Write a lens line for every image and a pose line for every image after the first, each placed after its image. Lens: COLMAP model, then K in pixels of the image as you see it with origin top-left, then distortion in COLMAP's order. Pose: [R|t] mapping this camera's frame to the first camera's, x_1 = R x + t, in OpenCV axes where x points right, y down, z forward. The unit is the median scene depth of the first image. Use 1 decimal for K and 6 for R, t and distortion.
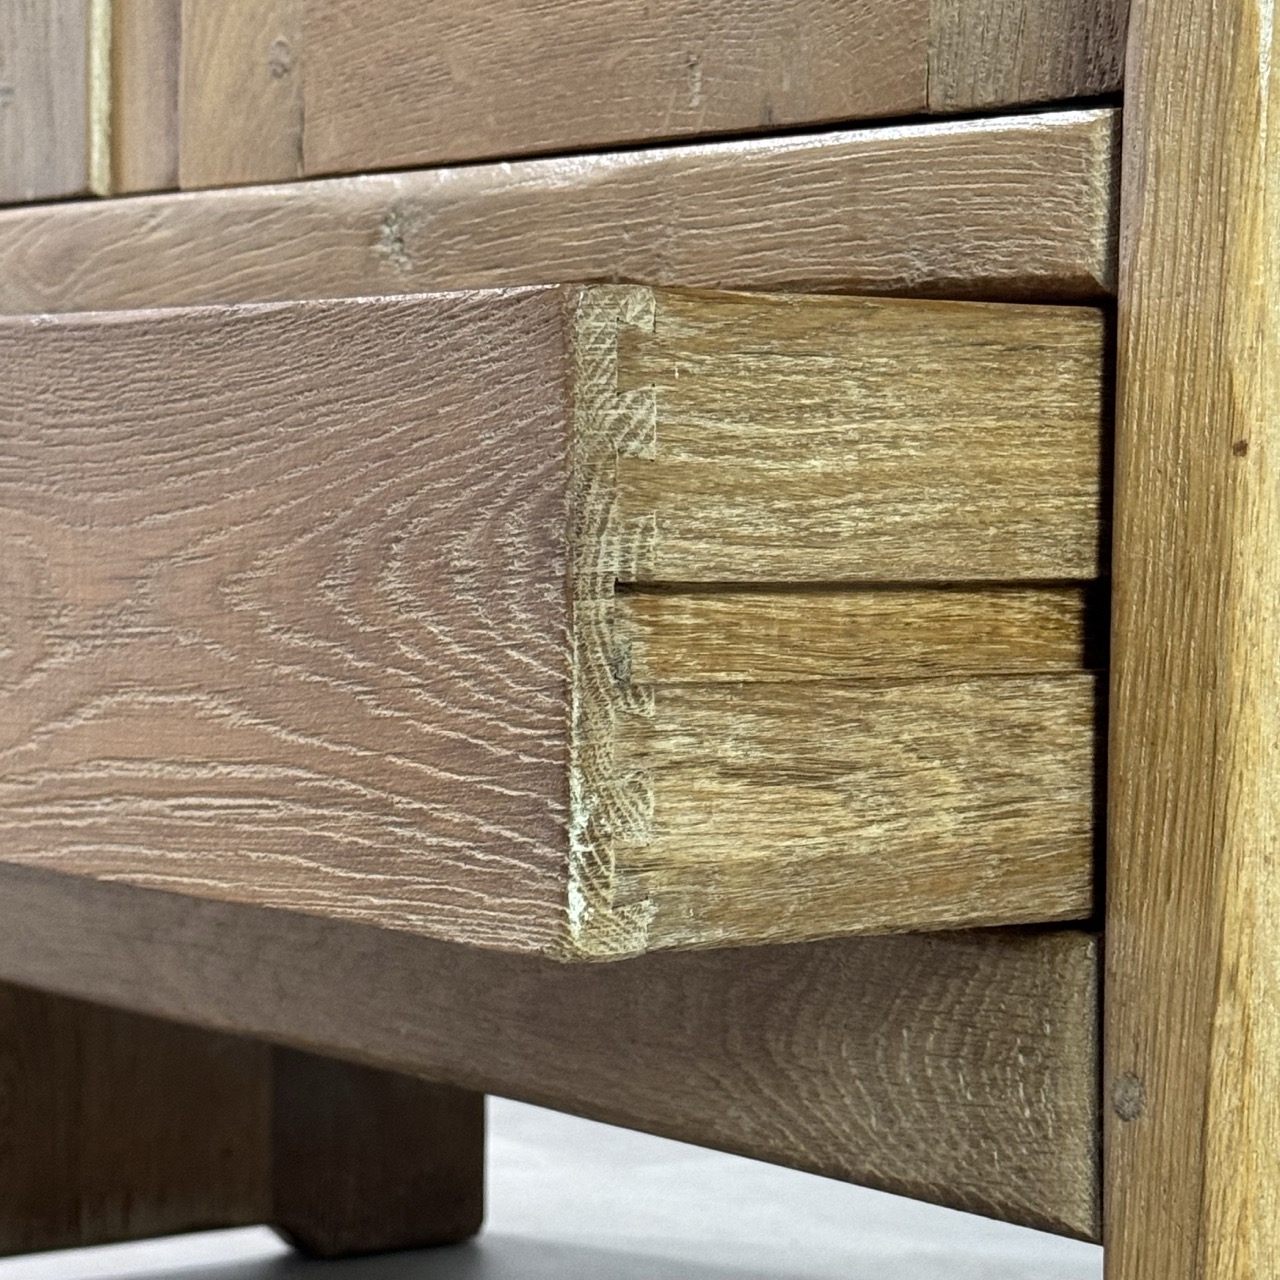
lens RADIAL K [[3882.7, 0, 640.0], [0, 3882.7, 640.0], [0, 0, 1]] dist [0.074598, 0.397730]
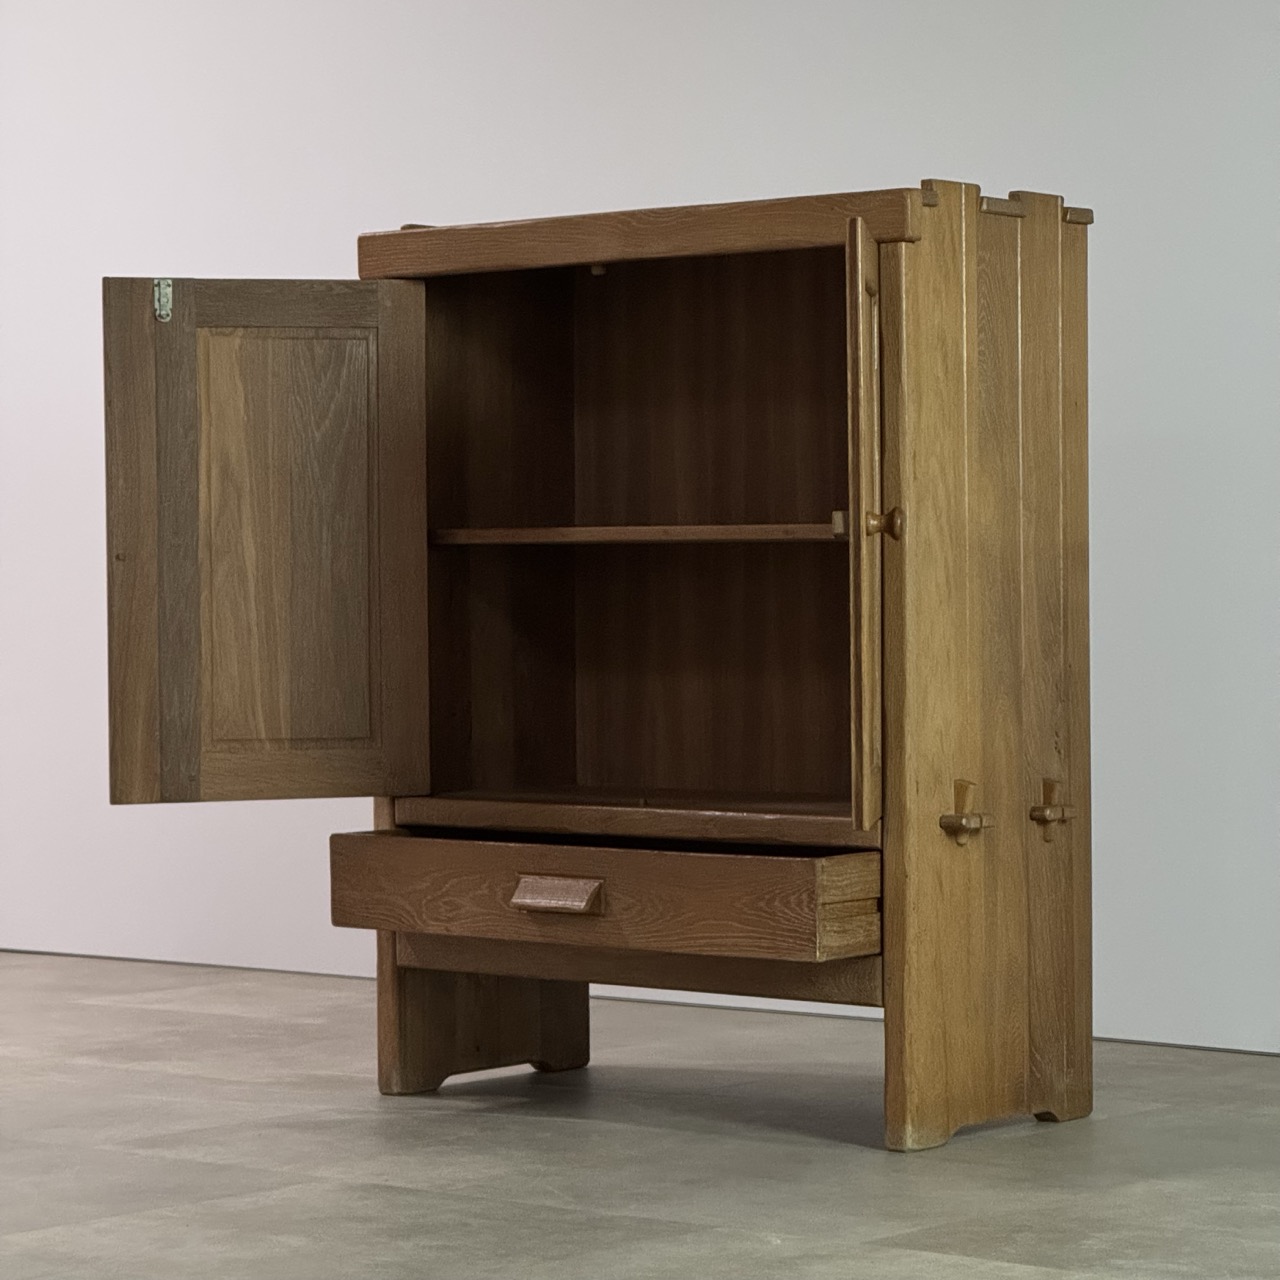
lens RADIAL K [[3885.3, 0, 640.0], [0, 3885.3, 640.0], [0, 0, 1]] dist [0.007444, 0.296370]
pose [[0.970063, -0.023871, 0.241676, -1.707085], [0.028779, 0.999445, -0.016798, -0.326134], [-0.241141, 0.023251, 0.970211, -4.812884]]
